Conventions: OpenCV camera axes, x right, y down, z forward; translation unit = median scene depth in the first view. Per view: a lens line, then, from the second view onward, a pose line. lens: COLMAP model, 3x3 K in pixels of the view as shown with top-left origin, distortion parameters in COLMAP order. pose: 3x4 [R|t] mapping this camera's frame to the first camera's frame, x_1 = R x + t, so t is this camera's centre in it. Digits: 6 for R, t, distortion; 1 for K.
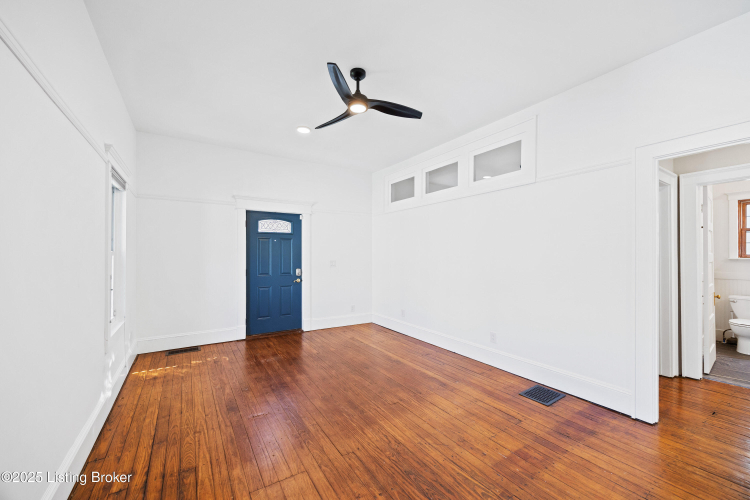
lens RADIAL K [[288.7, 0, 376.2], [0, 288.7, 255.8], [0, 0, 1]] dist [-0.001617, -0.000087]
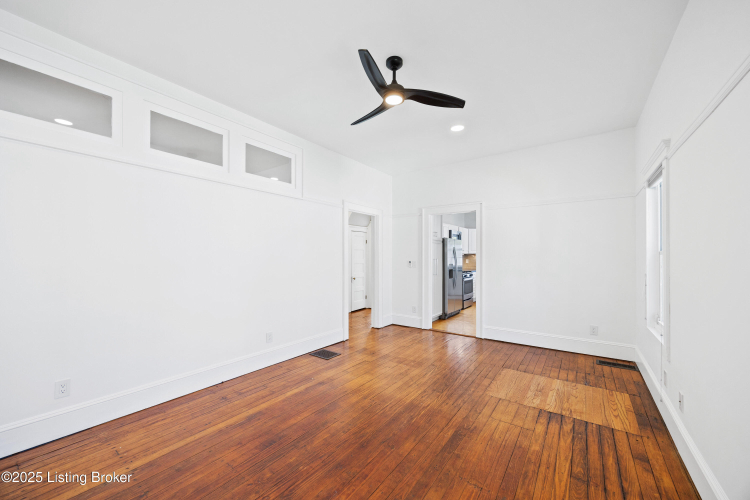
lens RADIAL K [[288.7, 0, 375.9], [0, 288.7, 255.8], [0, 0, 1]] dist [-0.001617, -0.000087]
pose [[-0.359337, 0.001805, 0.933206, -0.815111], [-0.003994, 0.999986, -0.003472, 0.000012], [-0.933199, -0.004975, -0.359325, 1.234661]]
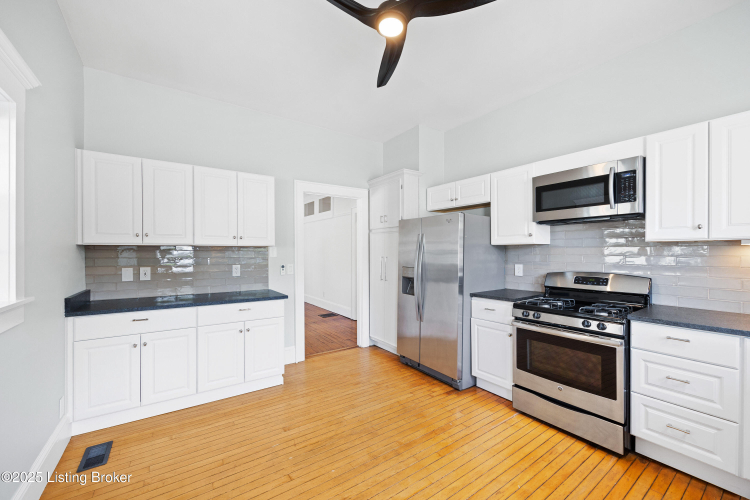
lens RADIAL K [[288.7, 0, 373.8], [0, 288.7, 254.9], [0, 0, 1]] dist [-0.001617, -0.000087]
pose [[0.999264, -0.003765, 0.038174, 0.810611], [0.003225, 0.999894, 0.014199, -0.012994], [-0.038223, -0.014065, 0.999170, -1.193399]]
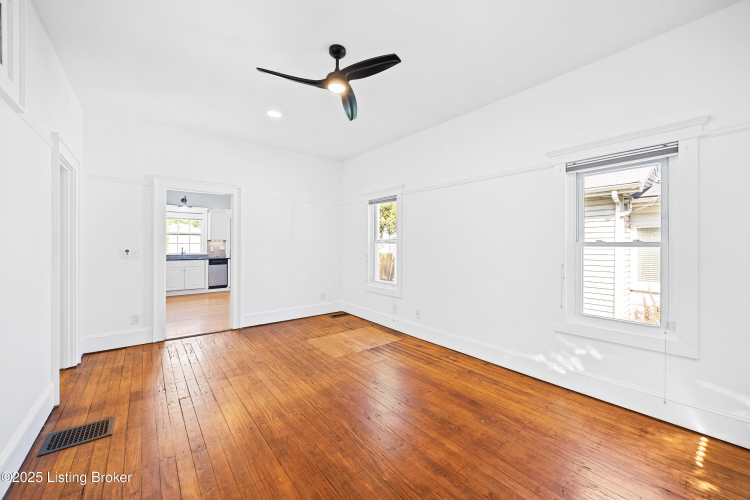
lens RADIAL K [[288.7, 0, 376.1], [0, 288.7, 244.0], [0, 0, 1]] dist [-0.001617, -0.000087]
pose [[-0.995835, -0.007101, -0.090893, -0.094993], [-0.006768, 0.999969, -0.003964, -0.000418], [0.090919, -0.003332, -0.995853, 1.727199]]
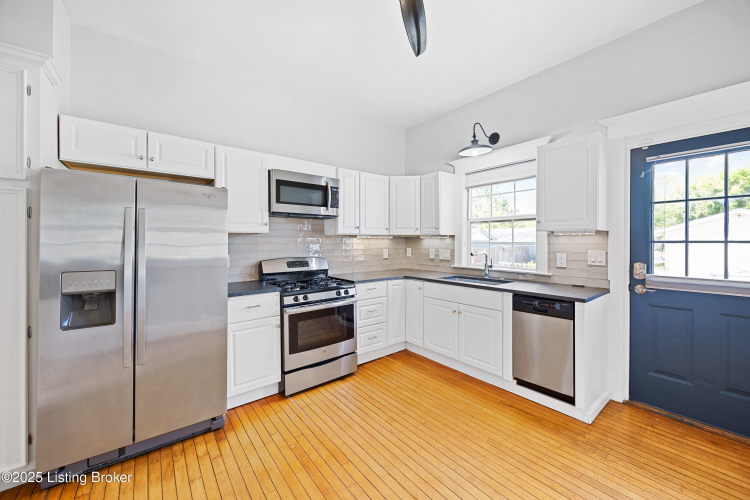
lens RADIAL K [[288.7, 0, 374.9], [0, 288.7, 242.7], [0, 0, 1]] dist [-0.001617, -0.000087]
pose [[-0.090268, -0.003447, 0.995912, 0.382866], [-0.003042, 0.999990, 0.003186, -0.005784], [-0.995913, -0.002742, -0.090278, -0.549799]]
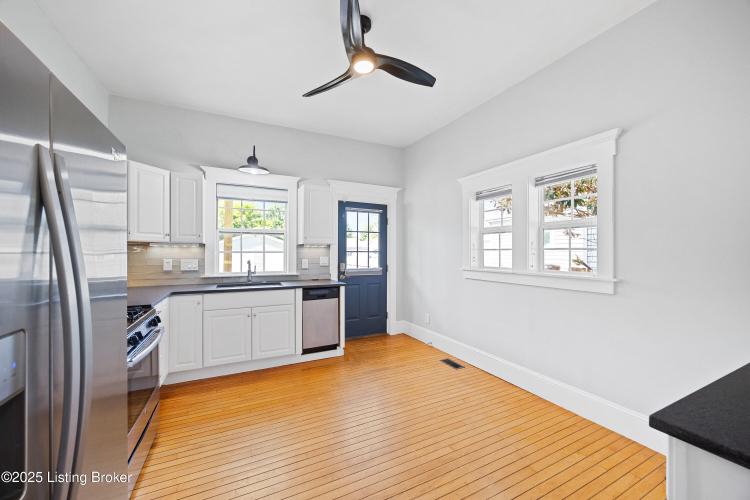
lens RADIAL K [[288.7, 0, 370.0], [0, 288.7, 250.8], [0, 0, 1]] dist [-0.001617, -0.000087]
pose [[-0.990640, -0.002144, 0.136481, 0.757394], [-0.003505, 0.999946, -0.009735, 0.002358], [-0.136453, -0.010122, -0.990595, 0.079135]]
